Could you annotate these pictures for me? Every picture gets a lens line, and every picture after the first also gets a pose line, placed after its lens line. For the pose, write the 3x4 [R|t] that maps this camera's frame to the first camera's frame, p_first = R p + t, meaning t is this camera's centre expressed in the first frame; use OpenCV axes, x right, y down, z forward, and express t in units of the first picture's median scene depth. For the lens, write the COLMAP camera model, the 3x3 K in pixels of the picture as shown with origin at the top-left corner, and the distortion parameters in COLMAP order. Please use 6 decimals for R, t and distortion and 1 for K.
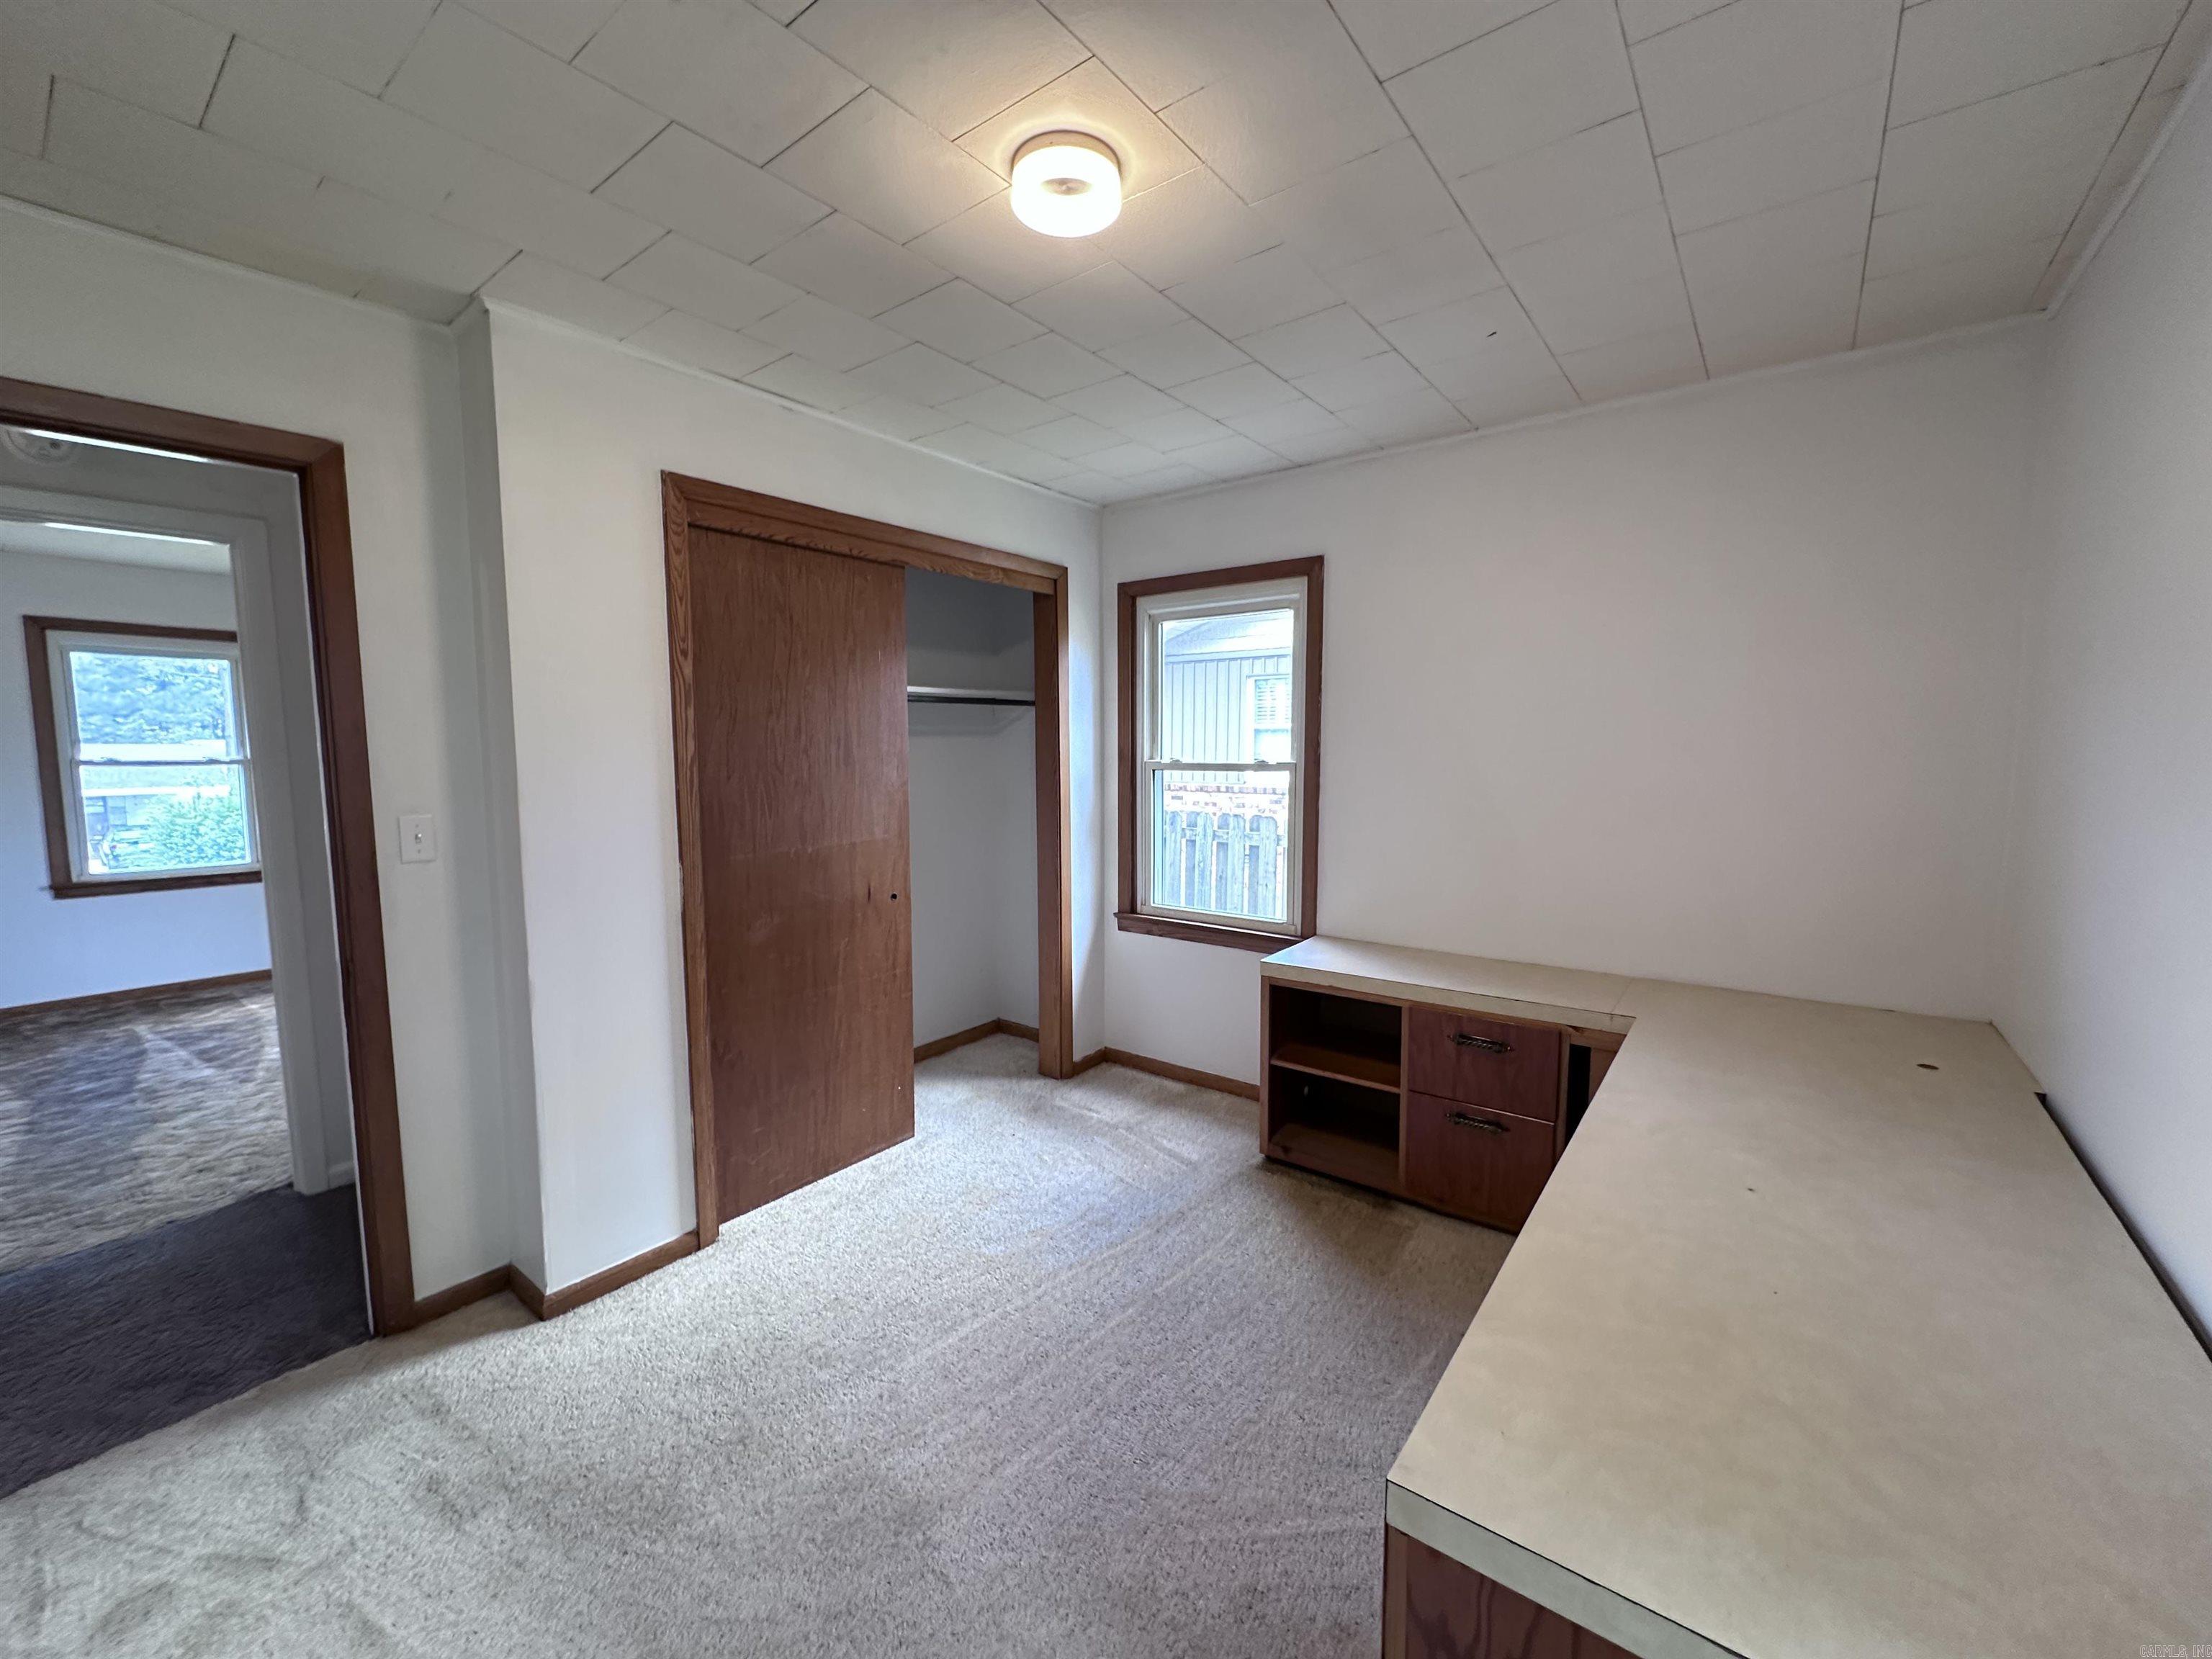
lens RADIAL K [[886.2, 0, 1106.4], [0, 886.2, 827.2], [0, 0, 1]] dist [-0.000524, 0.000270]
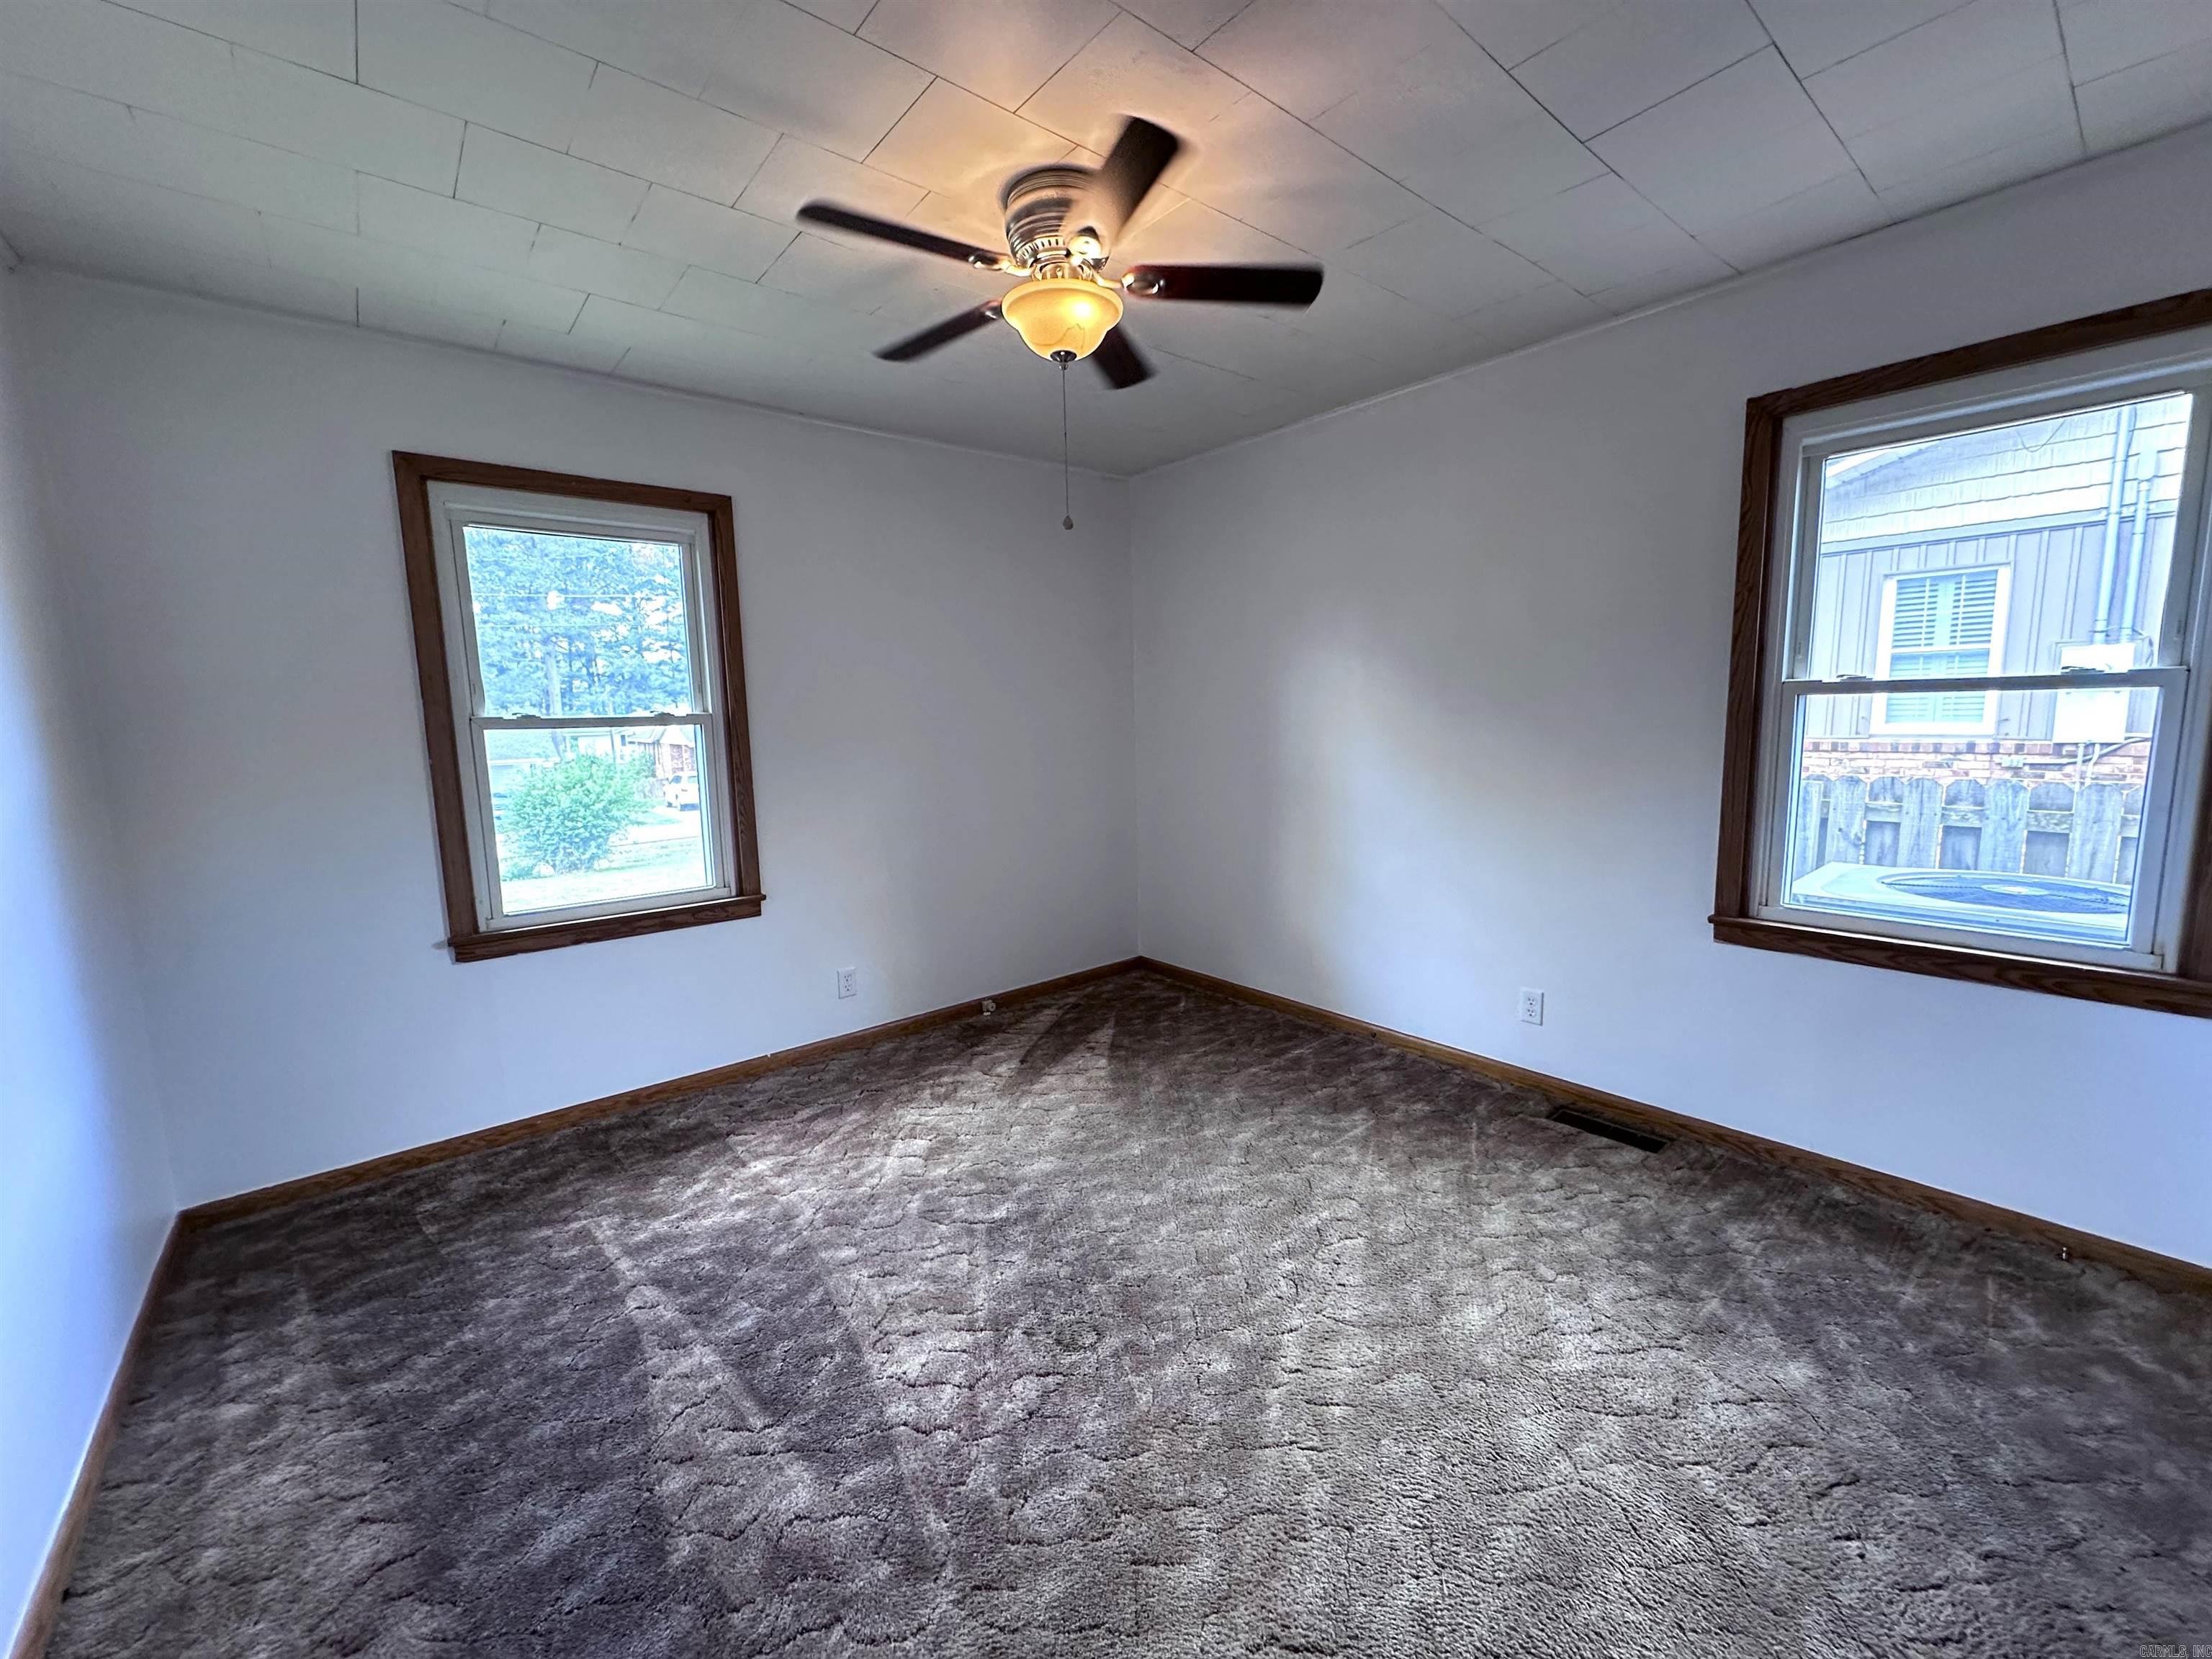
lens RADIAL K [[886.2, 0, 1106.4], [0, 886.2, 827.2], [0, 0, 1]] dist [-0.000524, 0.000270]
pose [[0.975995, 0.006701, -0.217692, -0.646320], [0.002654, 0.999087, 0.042651, -0.029225], [0.217779, -0.042205, 0.975085, 0.531558]]
